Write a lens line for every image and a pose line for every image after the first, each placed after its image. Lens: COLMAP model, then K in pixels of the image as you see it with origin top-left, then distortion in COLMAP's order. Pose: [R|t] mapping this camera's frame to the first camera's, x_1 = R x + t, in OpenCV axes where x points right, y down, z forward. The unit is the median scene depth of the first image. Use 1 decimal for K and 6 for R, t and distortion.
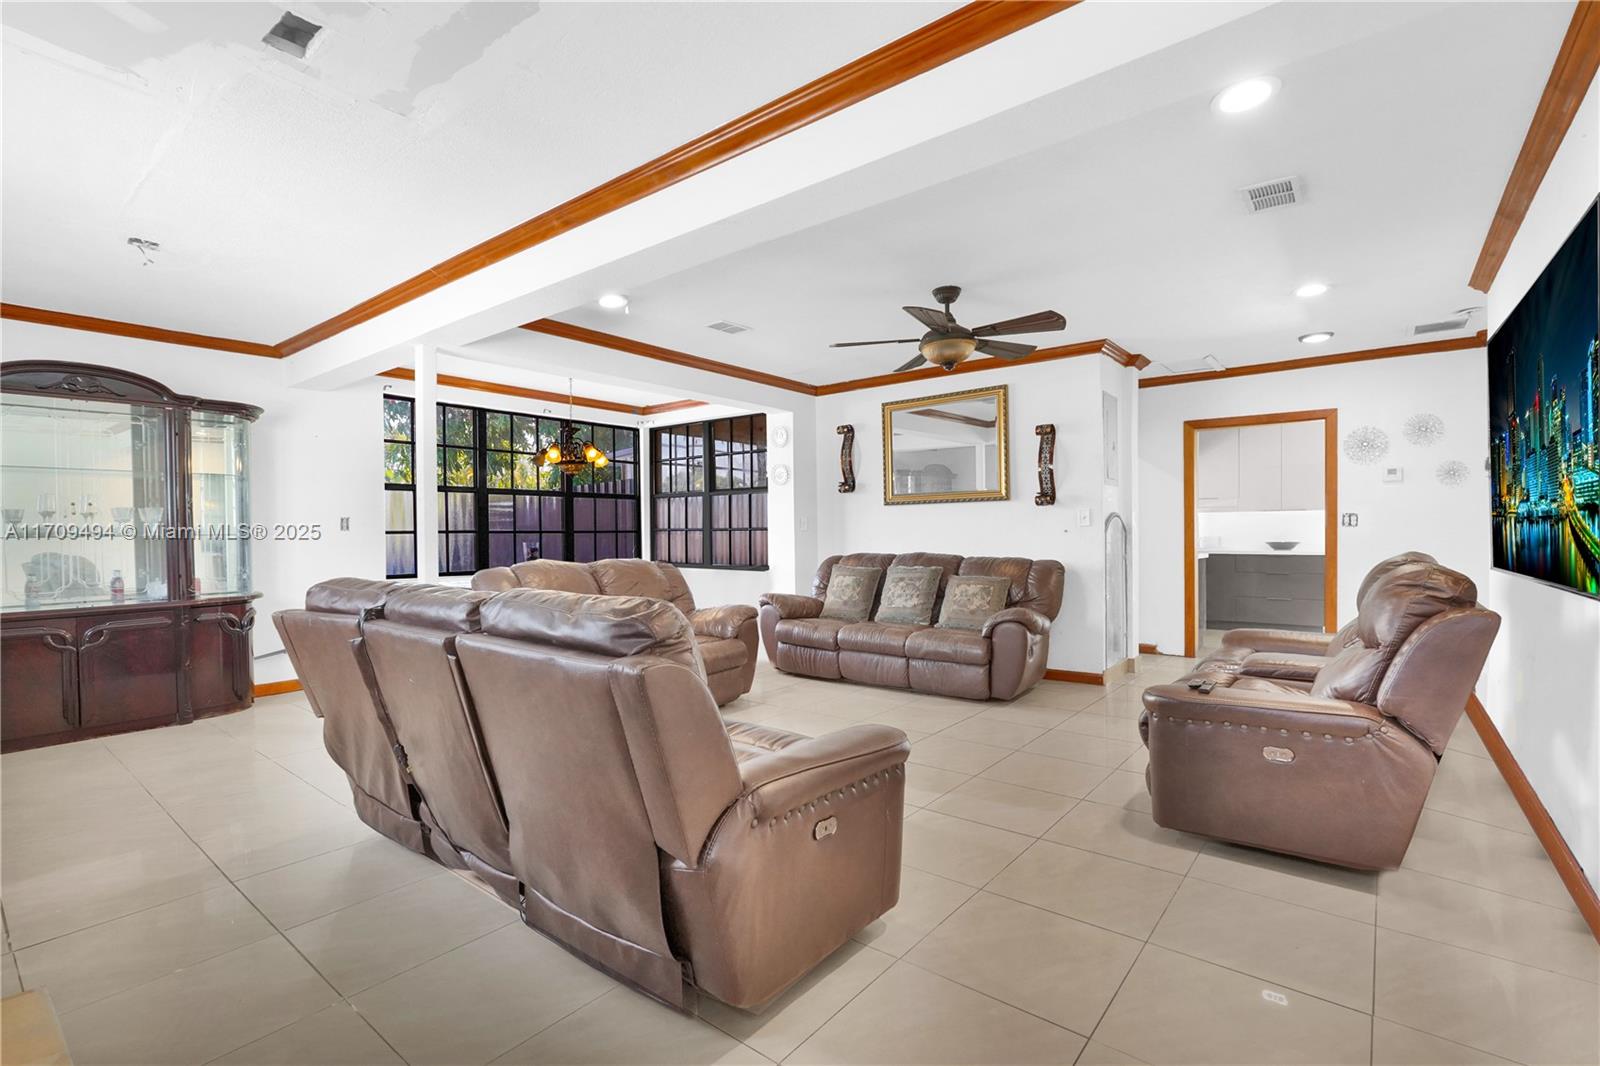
lens RADIAL K [[731.4, 0, 800.0], [0, 731.4, 533.0], [0, 0, 1]] dist [-0.000733, 0.000096]
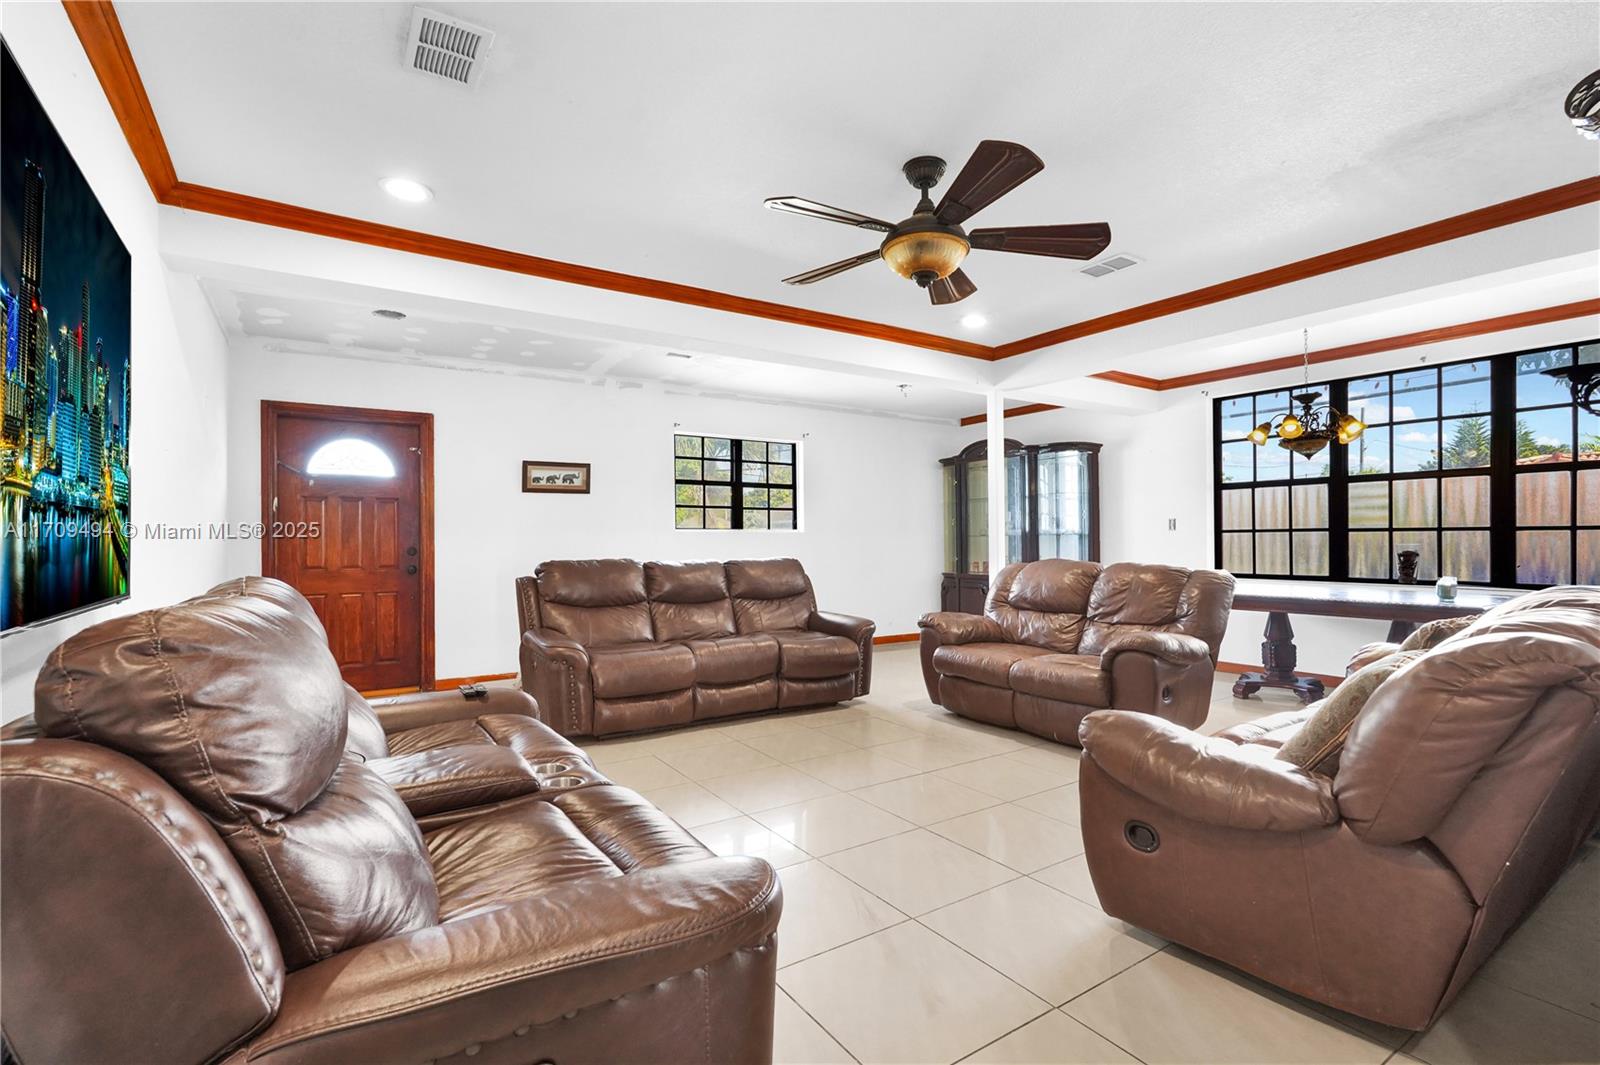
lens RADIAL K [[731.4, 0, 800.0], [0, 731.4, 532.5], [0, 0, 1]] dist [-0.000733, 0.000096]
pose [[-0.307362, 0.002895, -0.951588, 0.555712], [-0.000715, 0.999994, 0.003273, -0.000987], [0.951592, 0.001687, -0.307359, 0.701456]]
